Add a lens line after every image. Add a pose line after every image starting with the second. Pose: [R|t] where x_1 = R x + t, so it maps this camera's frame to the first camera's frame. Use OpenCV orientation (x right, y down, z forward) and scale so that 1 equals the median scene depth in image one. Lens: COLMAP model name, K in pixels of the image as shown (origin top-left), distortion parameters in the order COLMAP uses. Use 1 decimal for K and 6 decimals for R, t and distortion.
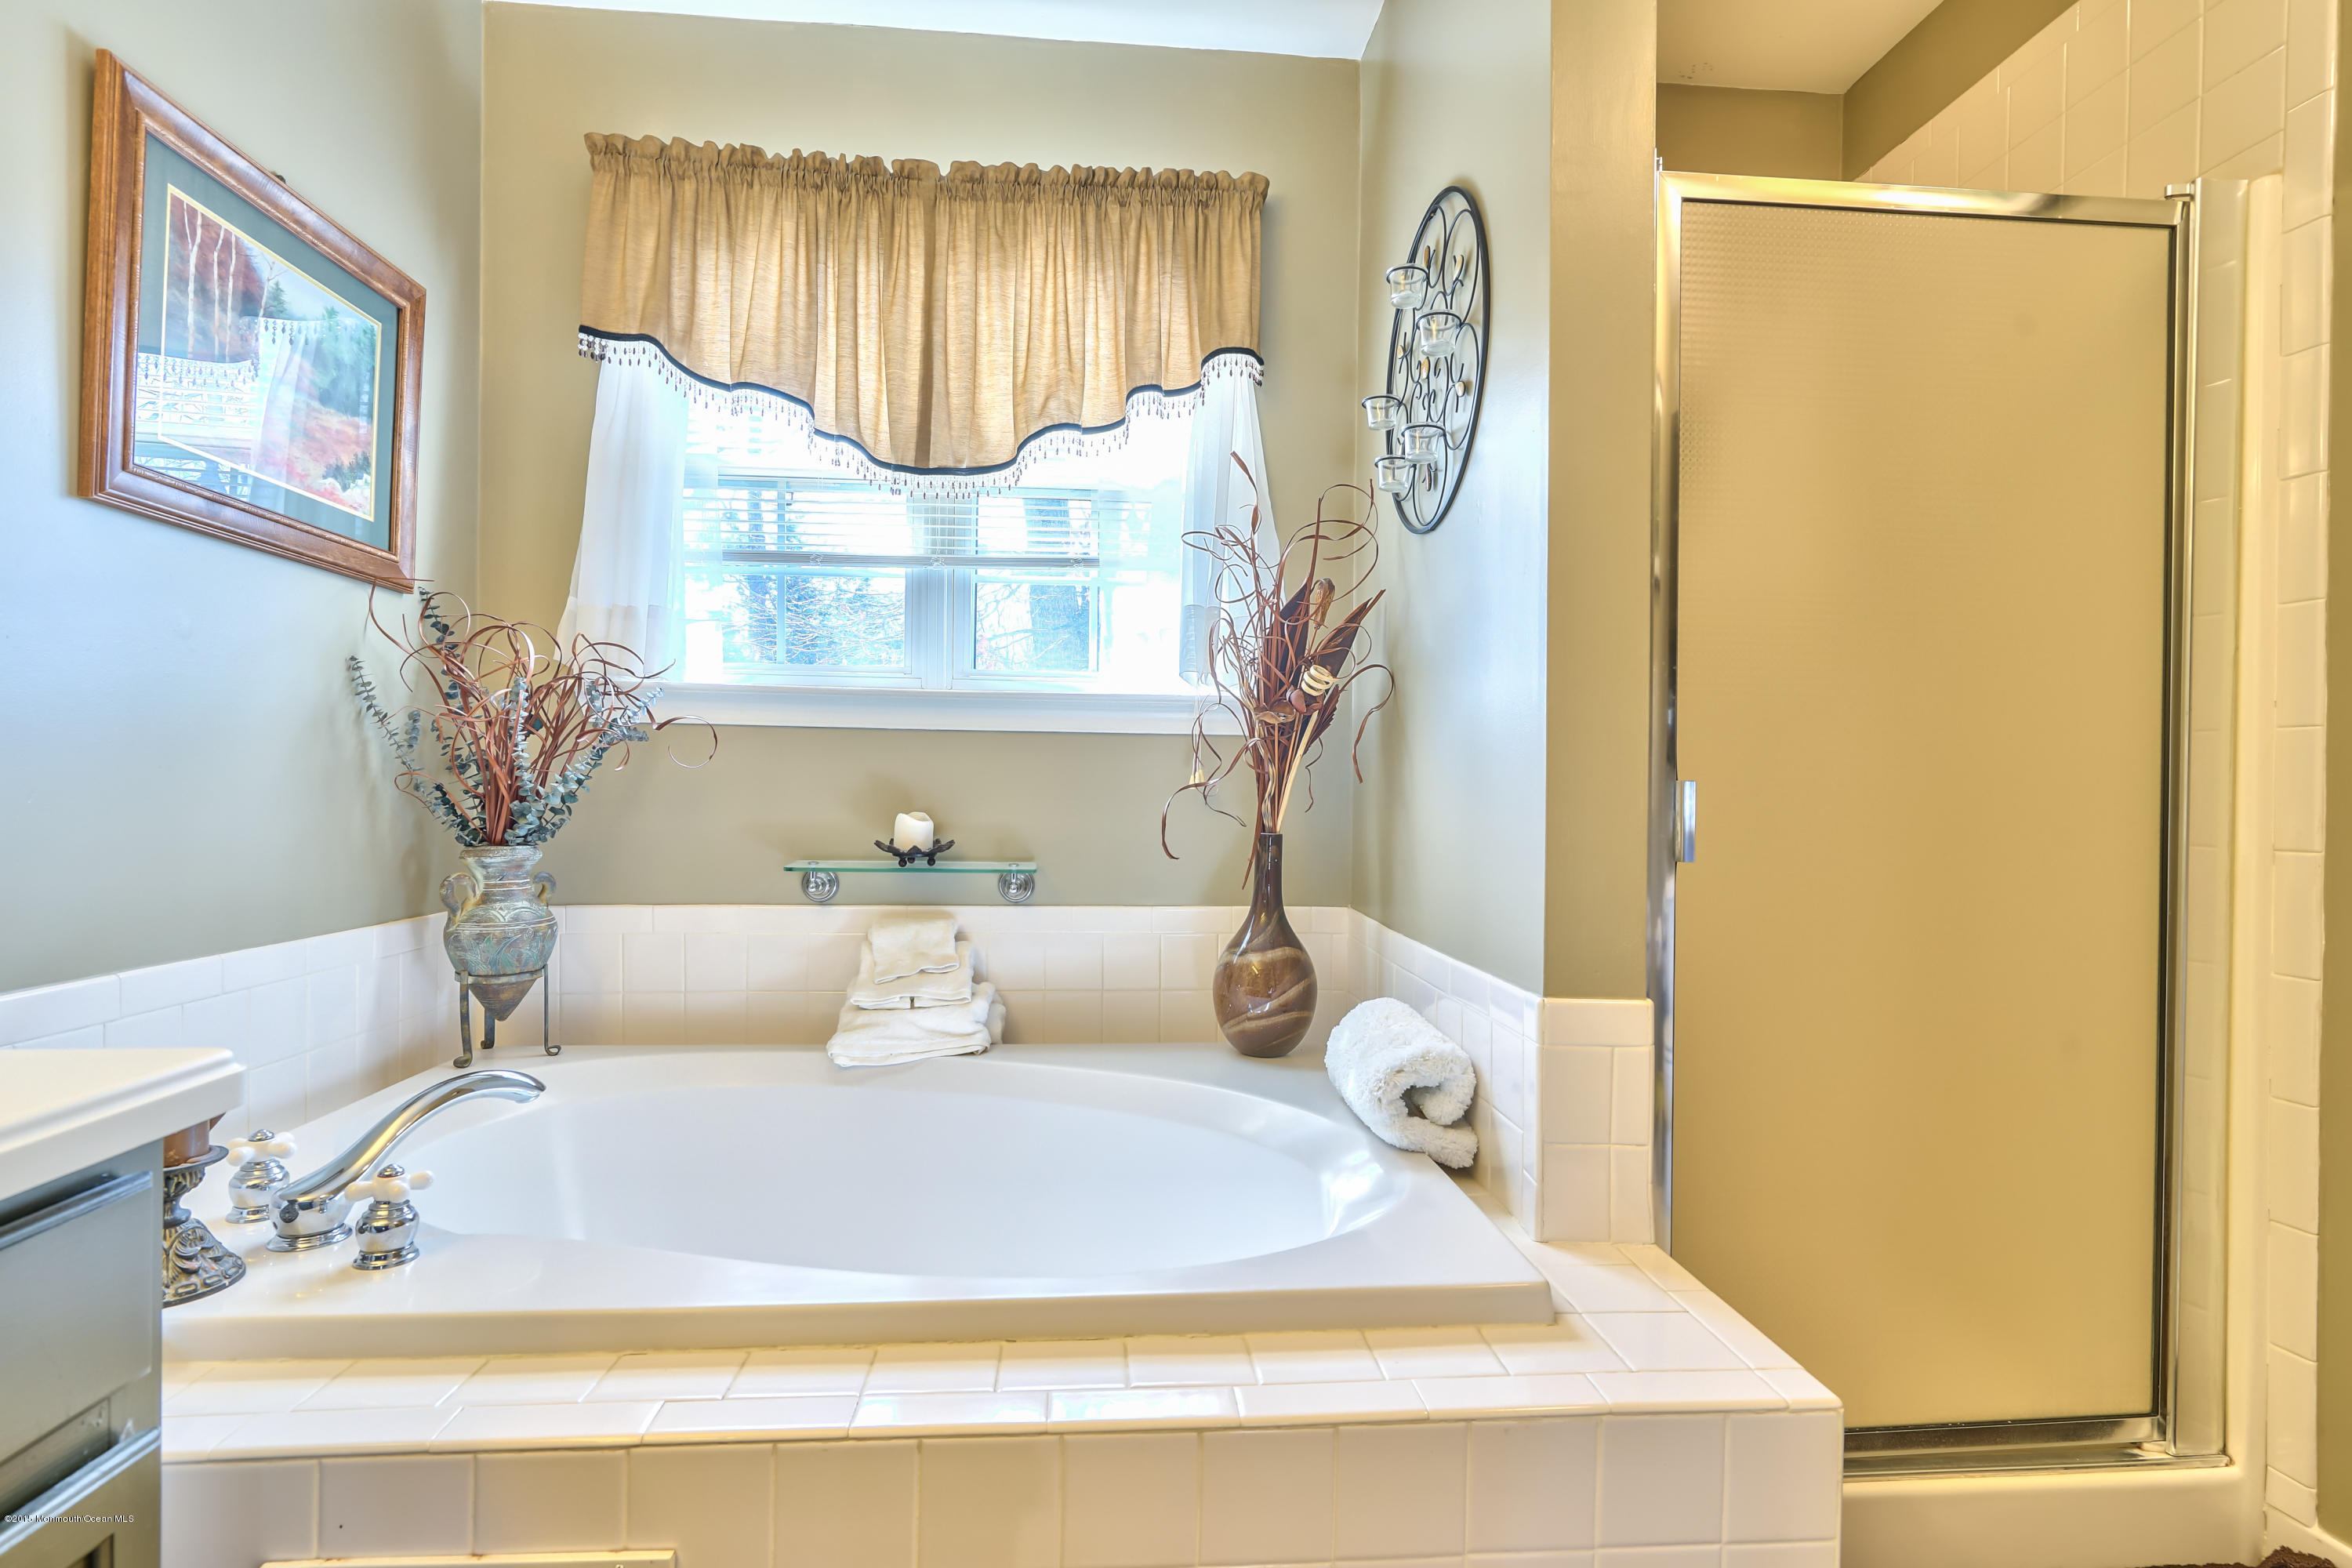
lens RADIAL K [[1121.3, 0, 1180.0], [0, 1121.3, 788.6], [0, 0, 1]] dist [-0.002385, 0.001360]
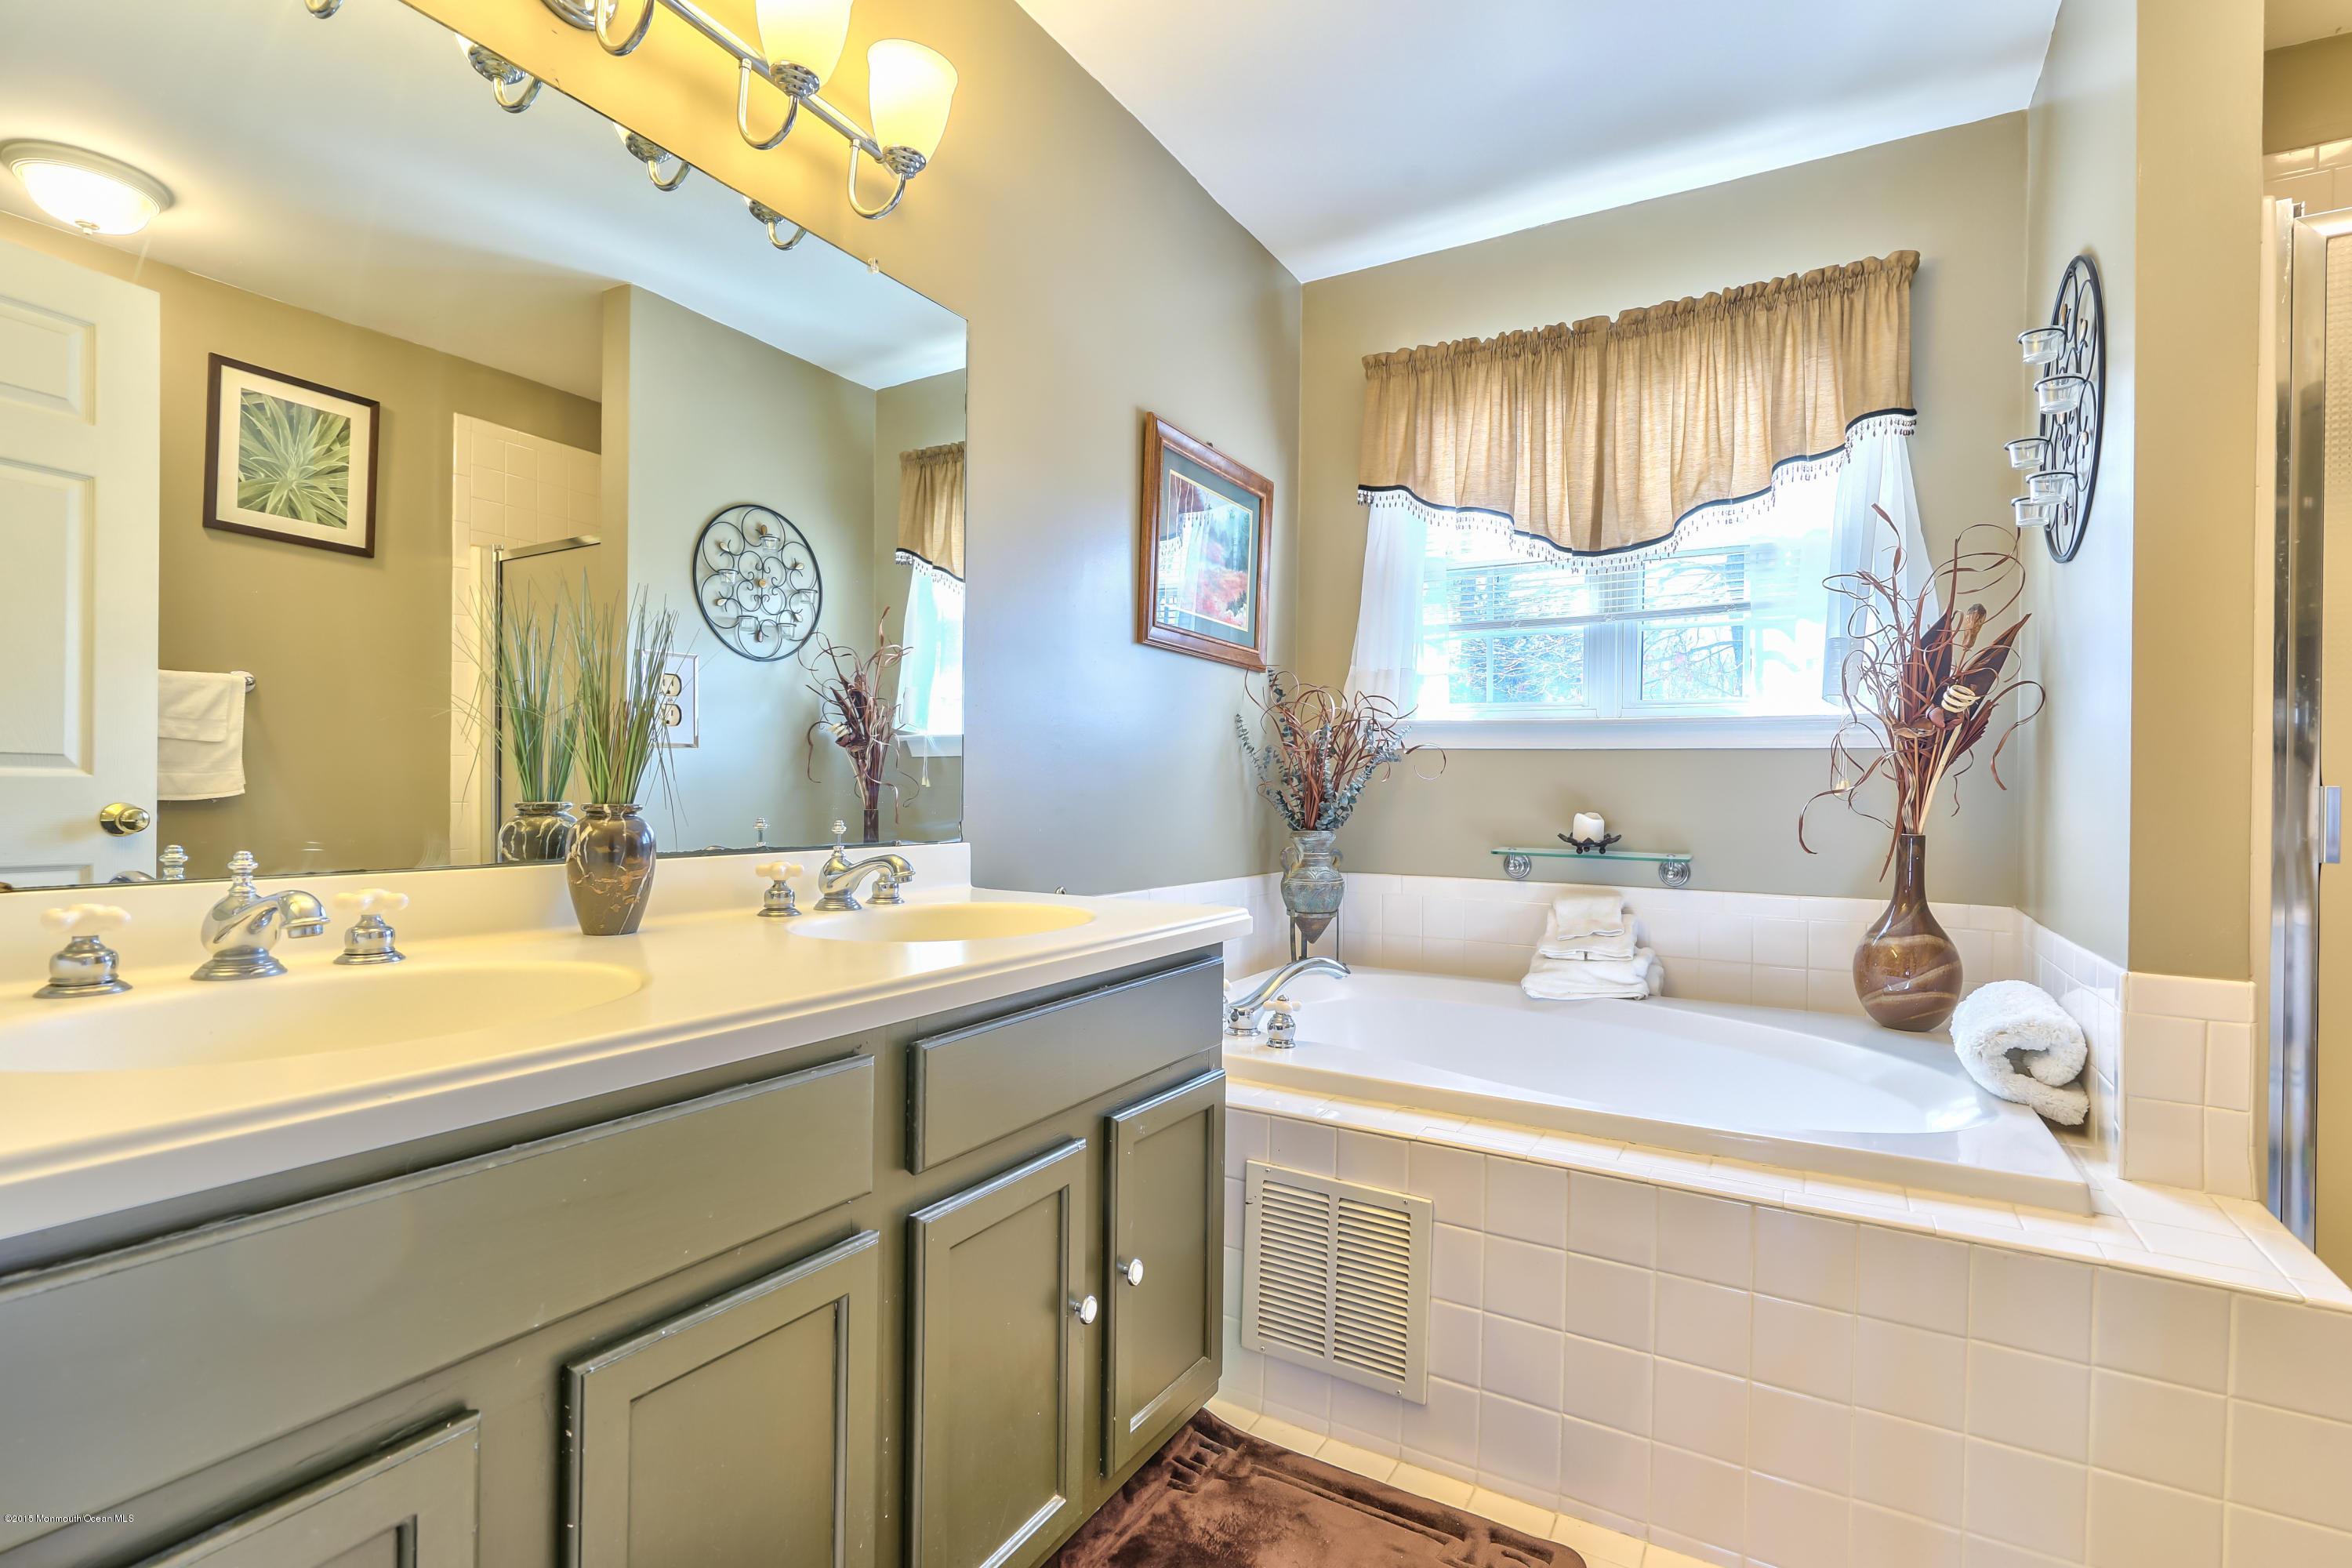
lens RADIAL K [[1089.1, 0, 1176.7], [0, 1089.1, 793.2], [0, 0, 1]] dist [0.001942, 0.001955]
pose [[0.814107, 0.001674, -0.580713, 0.115971], [-0.004483, 0.999984, -0.003402, 0.005248], [0.580698, 0.005373, 0.814101, -0.333389]]
